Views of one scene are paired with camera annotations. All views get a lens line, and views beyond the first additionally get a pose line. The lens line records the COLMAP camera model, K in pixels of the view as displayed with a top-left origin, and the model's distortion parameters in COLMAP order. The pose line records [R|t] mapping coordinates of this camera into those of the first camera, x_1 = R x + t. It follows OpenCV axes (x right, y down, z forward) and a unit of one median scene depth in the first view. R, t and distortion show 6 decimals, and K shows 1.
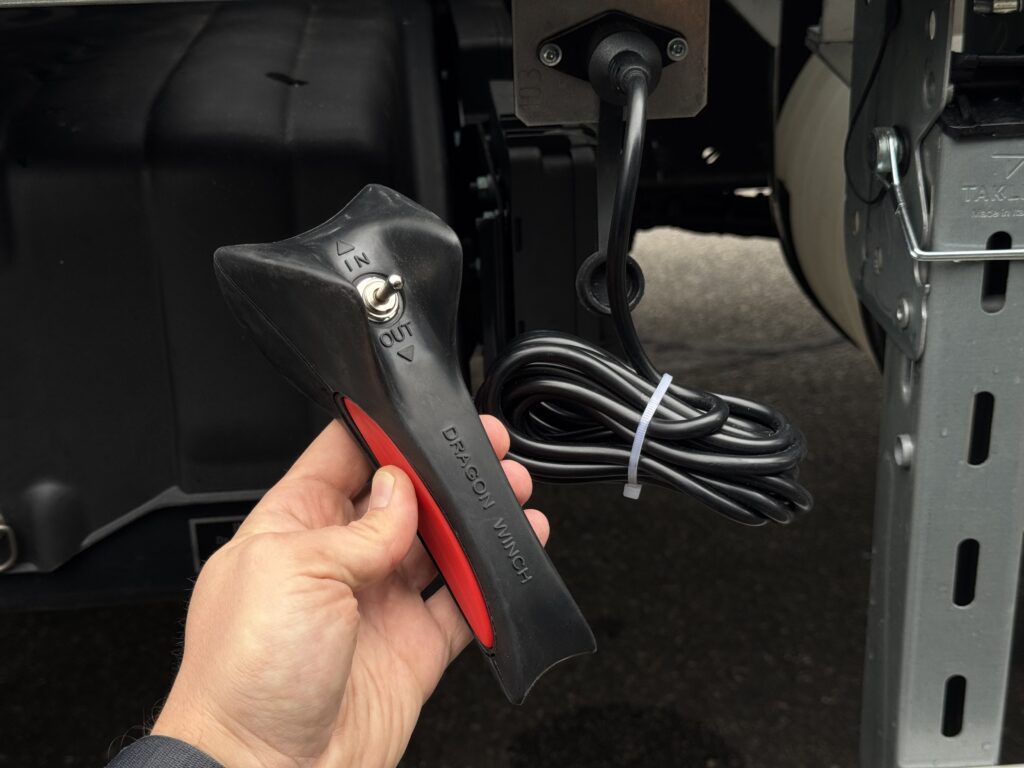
lens RADIAL K [[1473.5, 0, 504.9], [0, 1473.5, 384.9], [0, 0, 1]] dist [0.130751, -0.055066]
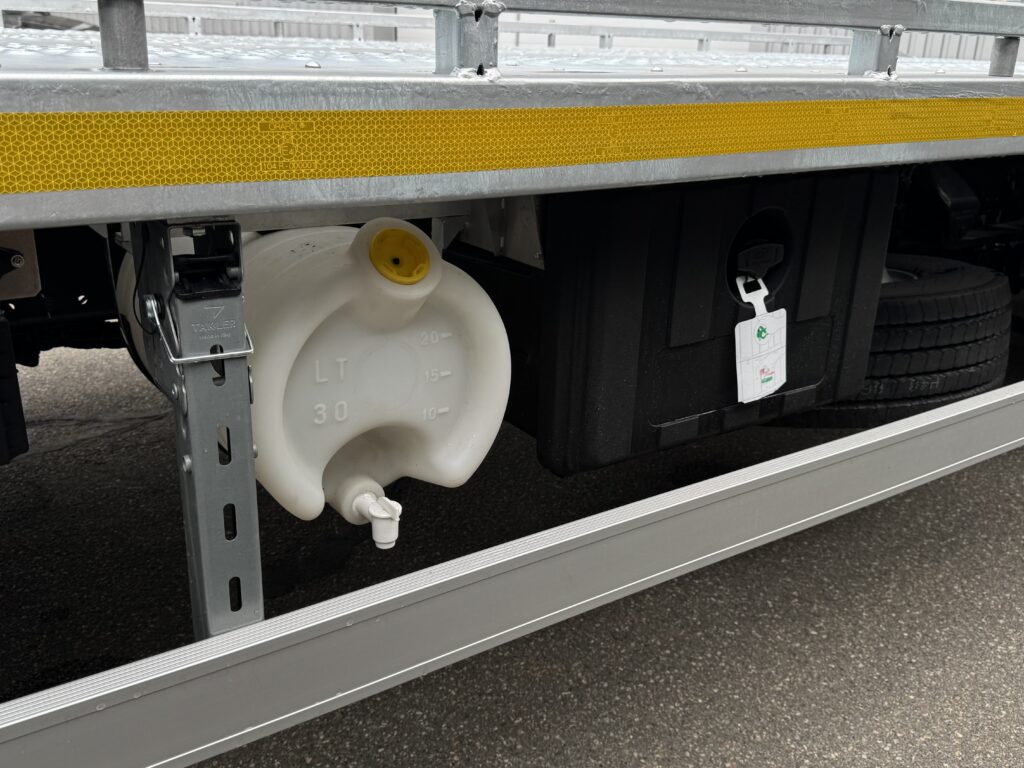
lens RADIAL K [[964.7, 0, 512.0], [0, 964.7, 384.0], [0, 0, 1]] dist [0.008865, -0.005104]
pose [[0.862669, -0.116087, 0.492267, 0.035828], [0.136945, 0.990558, -0.006394, 0.008580], [-0.486877, 0.072929, 0.870421, -0.262867]]
